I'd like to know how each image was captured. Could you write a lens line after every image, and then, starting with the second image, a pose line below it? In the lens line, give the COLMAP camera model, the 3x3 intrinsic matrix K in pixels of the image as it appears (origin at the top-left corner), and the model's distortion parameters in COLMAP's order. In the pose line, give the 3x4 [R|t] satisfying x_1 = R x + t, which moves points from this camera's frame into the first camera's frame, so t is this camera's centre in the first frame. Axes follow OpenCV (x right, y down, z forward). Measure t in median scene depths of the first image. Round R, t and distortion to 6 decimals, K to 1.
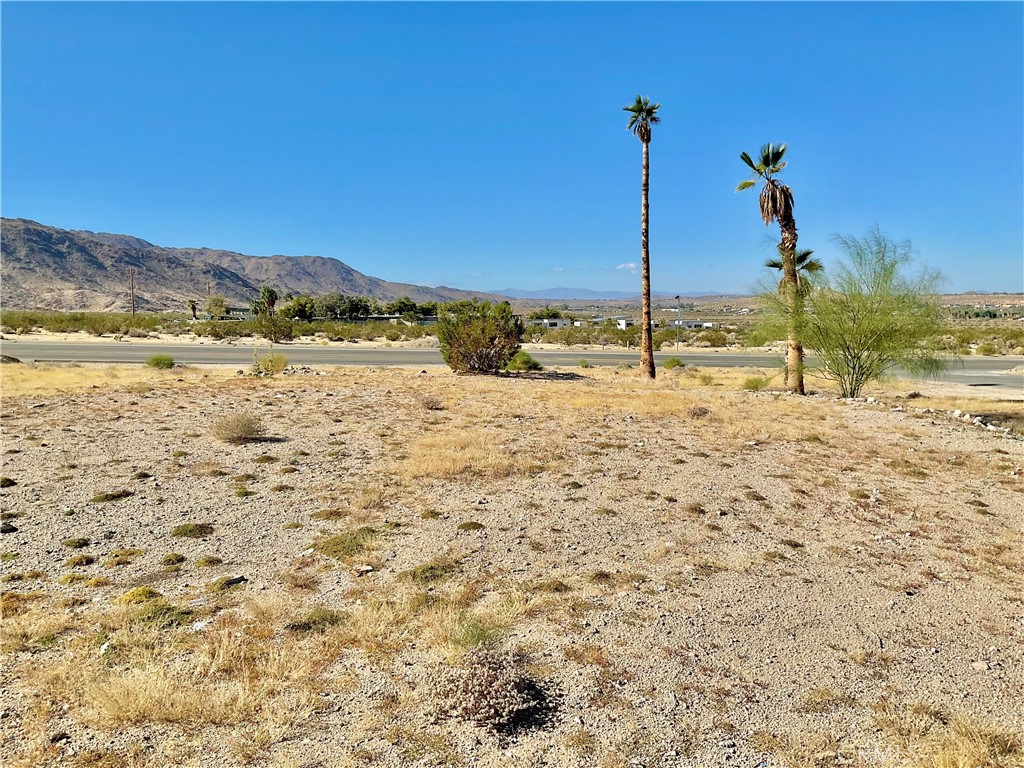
lens RADIAL K [[842.2, 0, 508.2], [0, 842.2, 384.5], [0, 0, 1]] dist [0.106223, -0.222052]
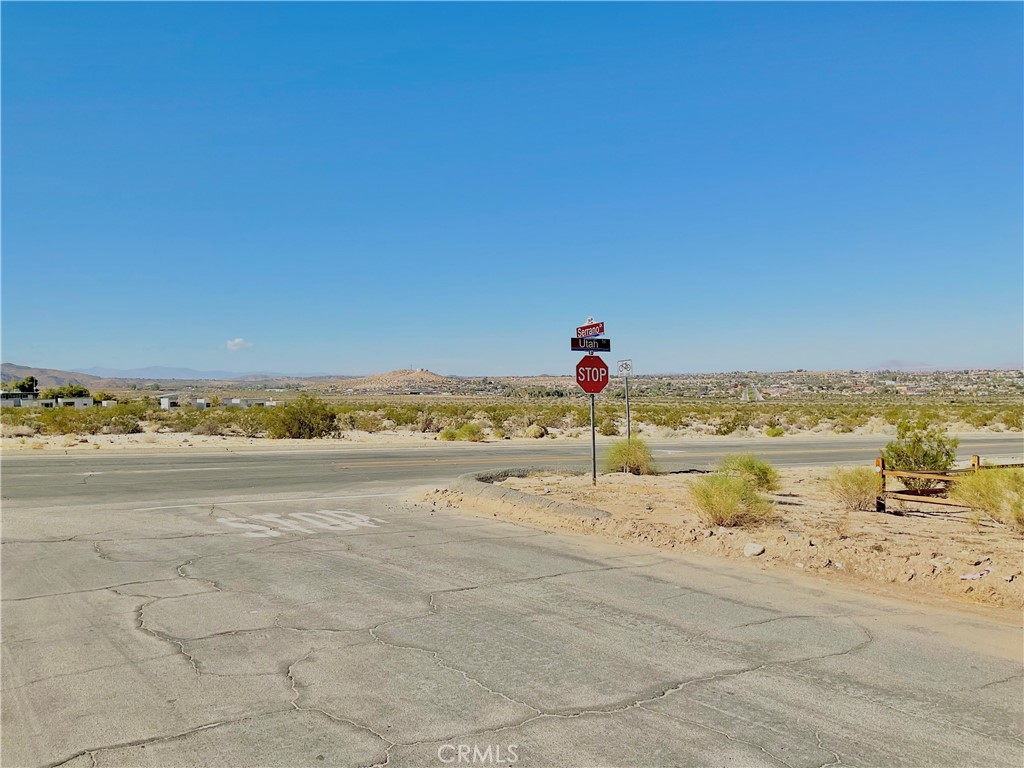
lens RADIAL K [[842.2, 0, 508.2], [0, 842.2, 384.5], [0, 0, 1]] dist [0.106223, -0.222052]
pose [[0.899780, 0.001273, 0.436343, 0.644120], [0.040120, 0.995519, -0.085635, -0.043827], [-0.434496, 0.094558, 0.895696, 0.903390]]
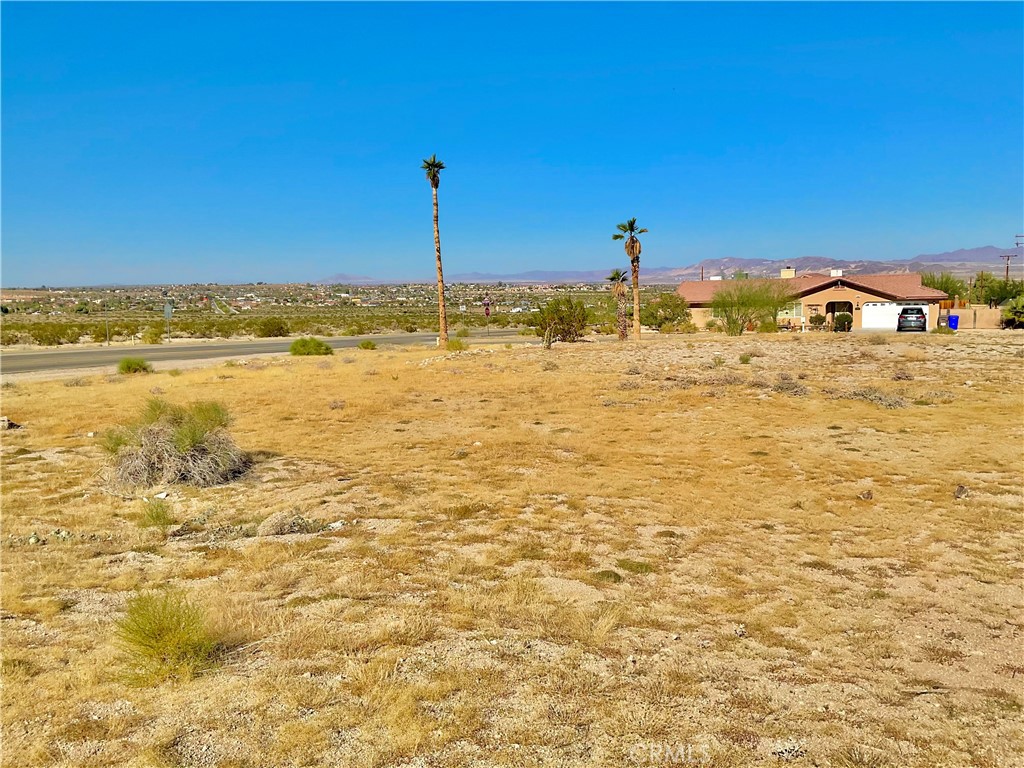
lens RADIAL K [[842.2, 0, 508.2], [0, 842.2, 384.5], [0, 0, 1]] dist [0.106223, -0.222052]
pose [[0.480106, -0.093160, 0.872250, -1.063306], [0.087924, 0.994448, 0.057816, -0.023445], [-0.872793, 0.048934, 0.485631, 0.206445]]
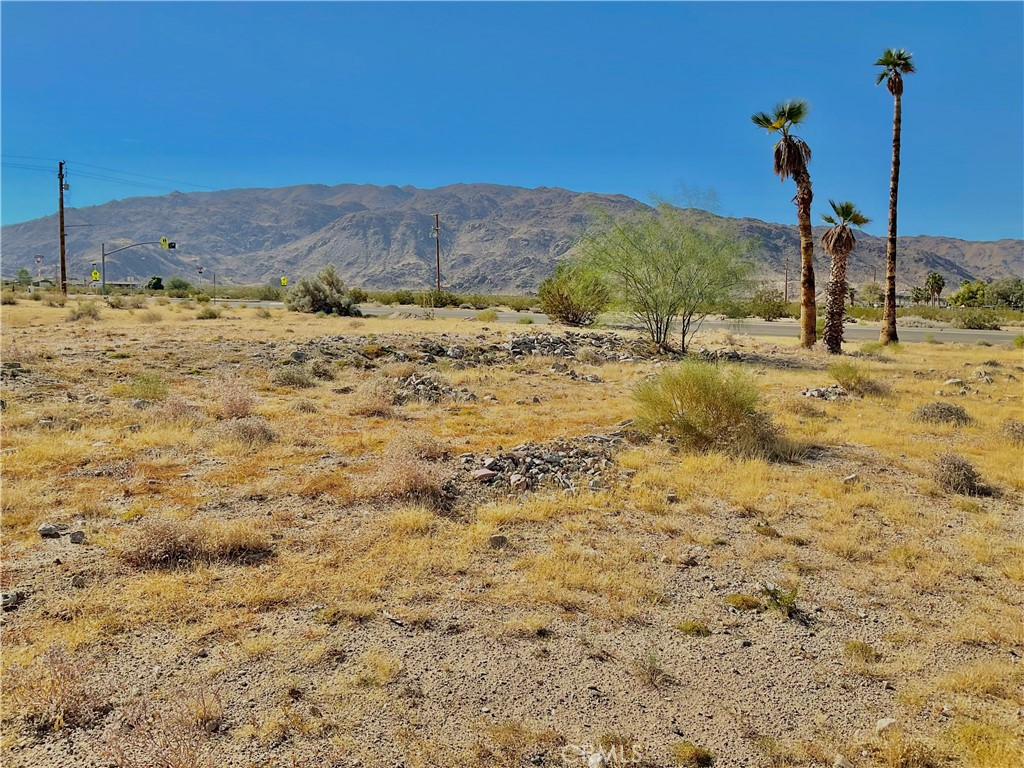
lens RADIAL K [[842.2, 0, 508.2], [0, 842.2, 384.5], [0, 0, 1]] dist [0.106223, -0.222052]
pose [[0.704070, 0.071444, -0.706528, 0.540906], [-0.063563, 0.997273, 0.037503, 0.023025], [0.707280, 0.018505, 0.706691, 0.045285]]
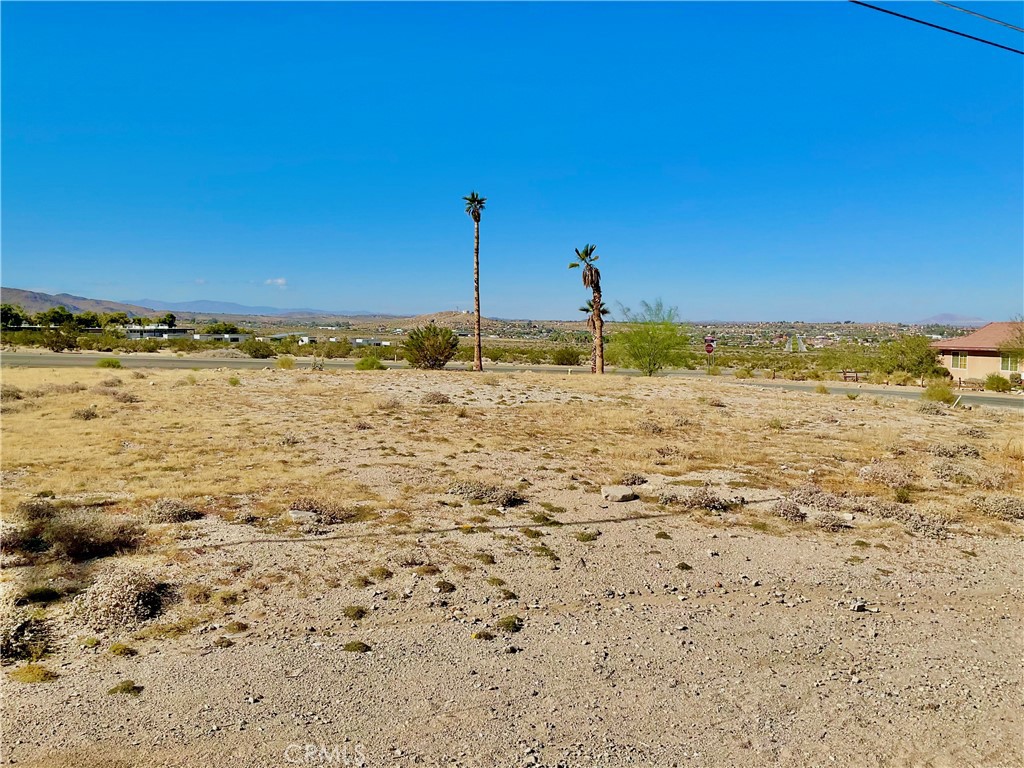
lens RADIAL K [[842.2, 0, 508.2], [0, 842.2, 384.5], [0, 0, 1]] dist [0.106223, -0.222052]
pose [[0.919628, -0.000189, 0.392791, -0.376382], [0.008559, 0.999772, -0.019560, 0.034860], [-0.392698, 0.021350, 0.919420, -0.397749]]
